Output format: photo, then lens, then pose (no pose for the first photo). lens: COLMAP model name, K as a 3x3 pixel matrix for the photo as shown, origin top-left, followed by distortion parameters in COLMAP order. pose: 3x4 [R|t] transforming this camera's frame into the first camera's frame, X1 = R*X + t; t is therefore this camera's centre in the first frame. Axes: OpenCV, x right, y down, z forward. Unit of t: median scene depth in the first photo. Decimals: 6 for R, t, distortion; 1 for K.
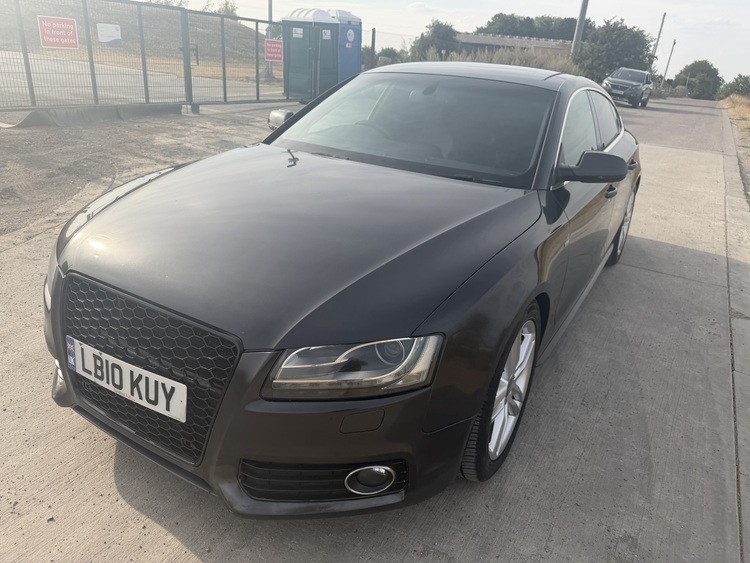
lens RADIAL K [[537.7, 0, 373.8], [0, 537.7, 281.9], [0, 0, 1]] dist [0.002780, -0.003146]
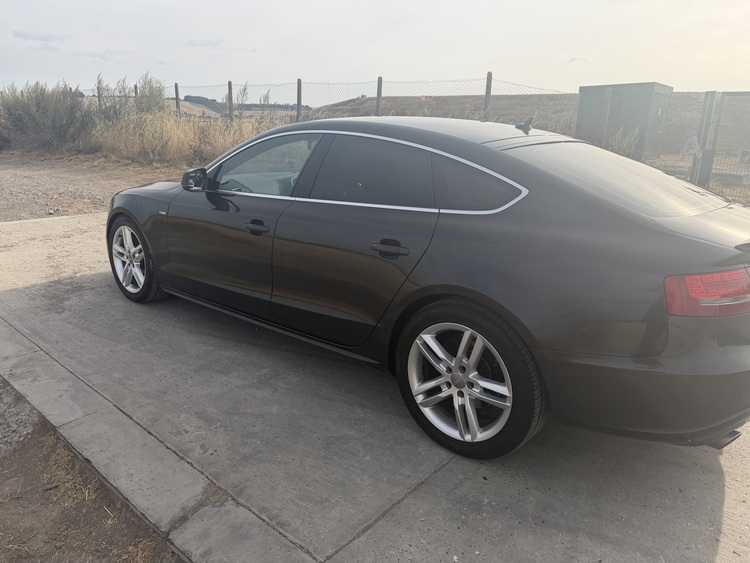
lens RADIAL K [[537.7, 0, 373.8], [0, 537.7, 281.9], [0, 0, 1]] dist [0.002780, -0.003146]
pose [[-0.166732, 0.212932, -0.962736, 1.561709], [-0.409676, 0.873173, 0.264073, -0.483152], [0.896865, 0.438439, -0.058353, 1.479794]]
